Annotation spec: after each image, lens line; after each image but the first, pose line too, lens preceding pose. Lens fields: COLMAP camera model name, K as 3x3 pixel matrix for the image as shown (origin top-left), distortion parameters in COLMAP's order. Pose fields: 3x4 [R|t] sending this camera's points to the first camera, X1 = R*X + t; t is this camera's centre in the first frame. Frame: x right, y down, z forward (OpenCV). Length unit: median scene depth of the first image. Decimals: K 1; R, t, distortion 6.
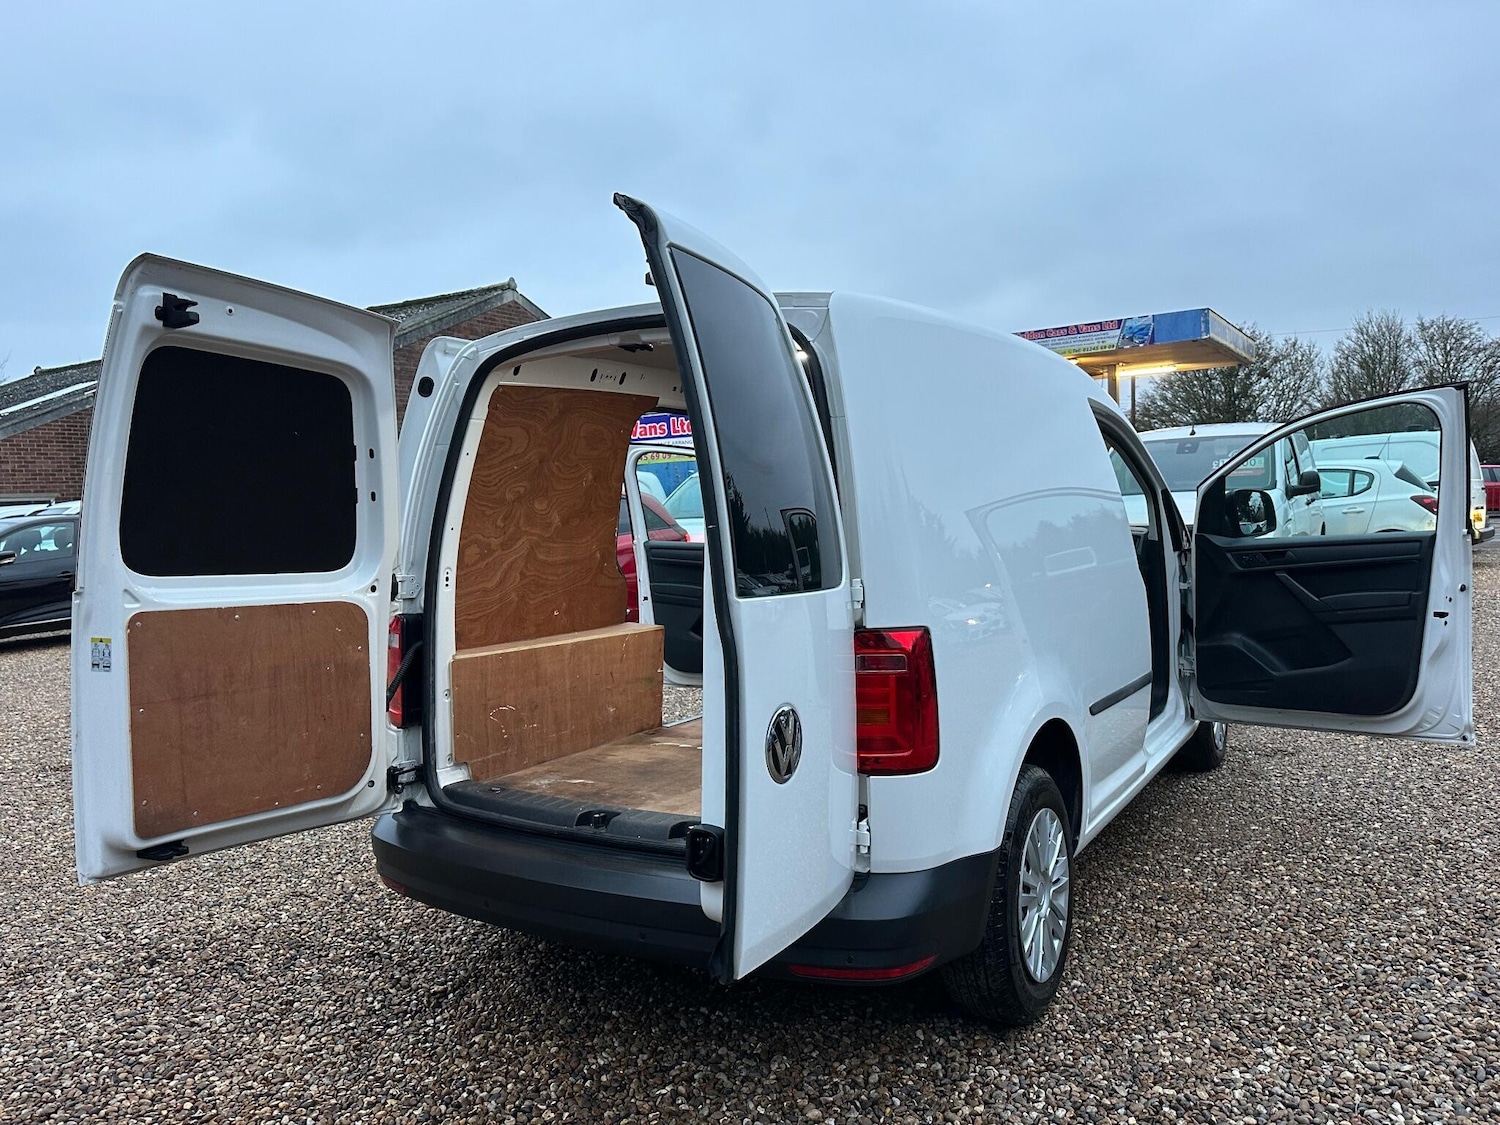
lens RADIAL K [[1112.0, 0, 646.4], [0, 1112.0, 562.8], [0, 0, 1]] dist [0.040113, -0.046100]
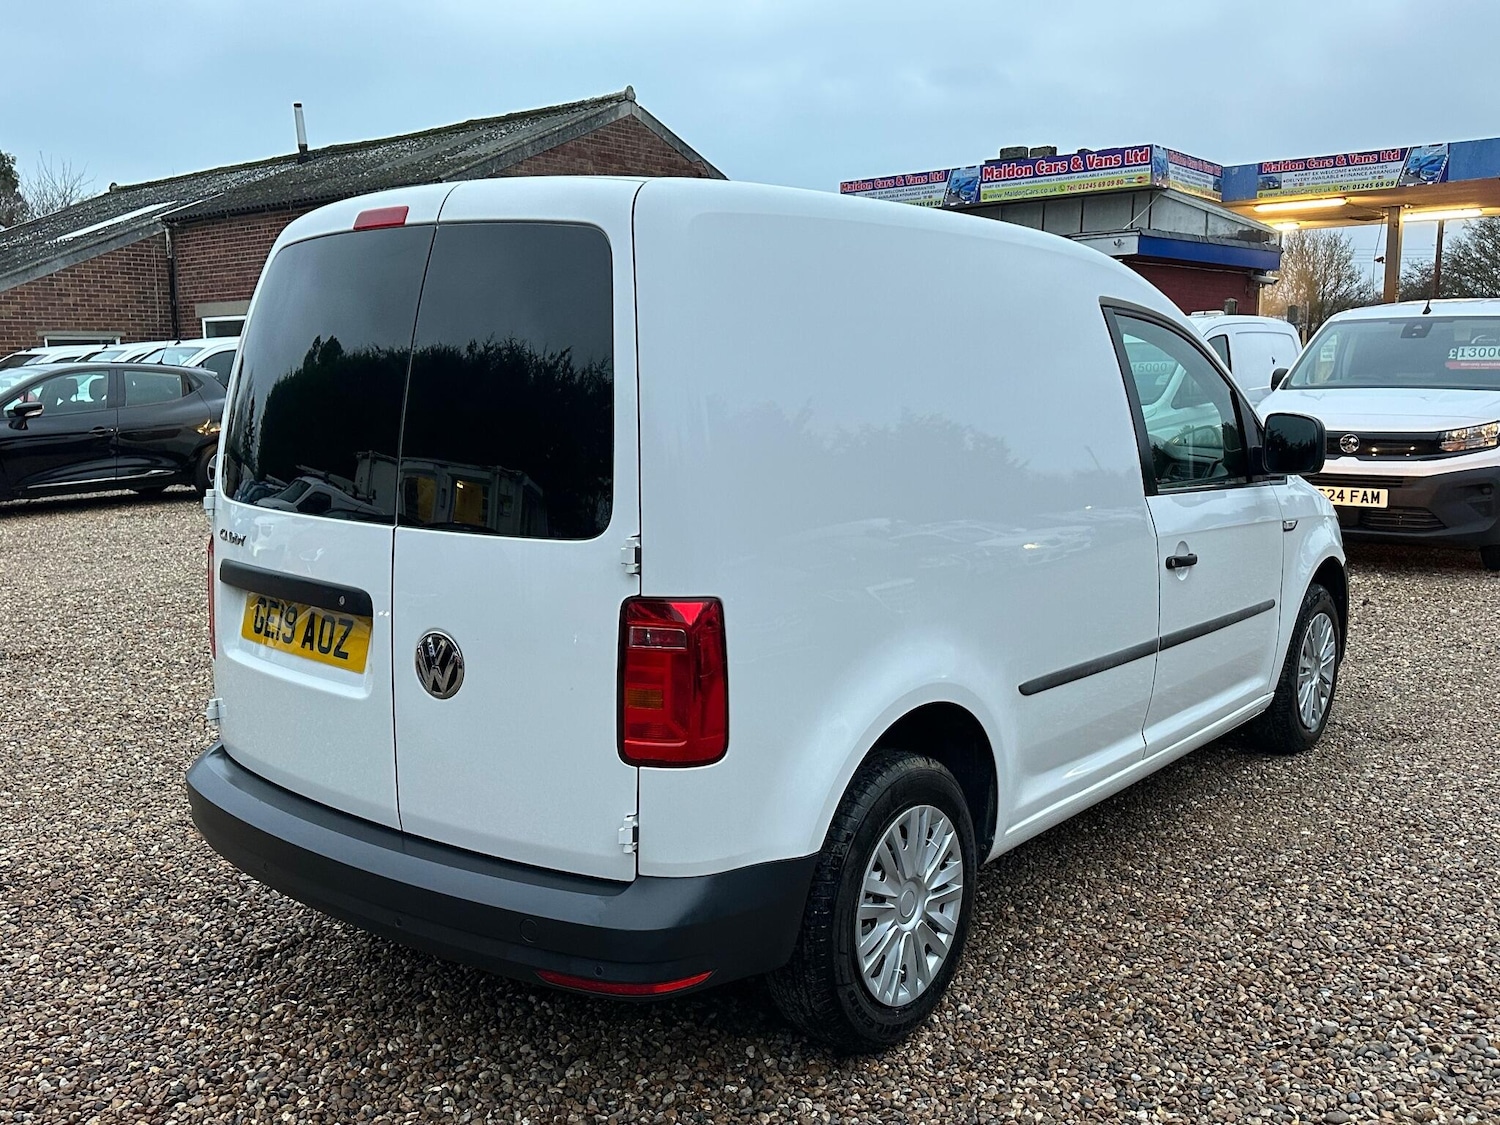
lens RADIAL K [[1315.1, 0, 621.0], [0, 1315.1, 560.0], [0, 0, 1]] dist [0.058458, -0.082026]
pose [[0.991019, 0.051097, -0.123575, 0.231737], [-0.039111, 0.994462, 0.097548, -0.048945], [0.127875, -0.091839, 0.987529, 0.009850]]
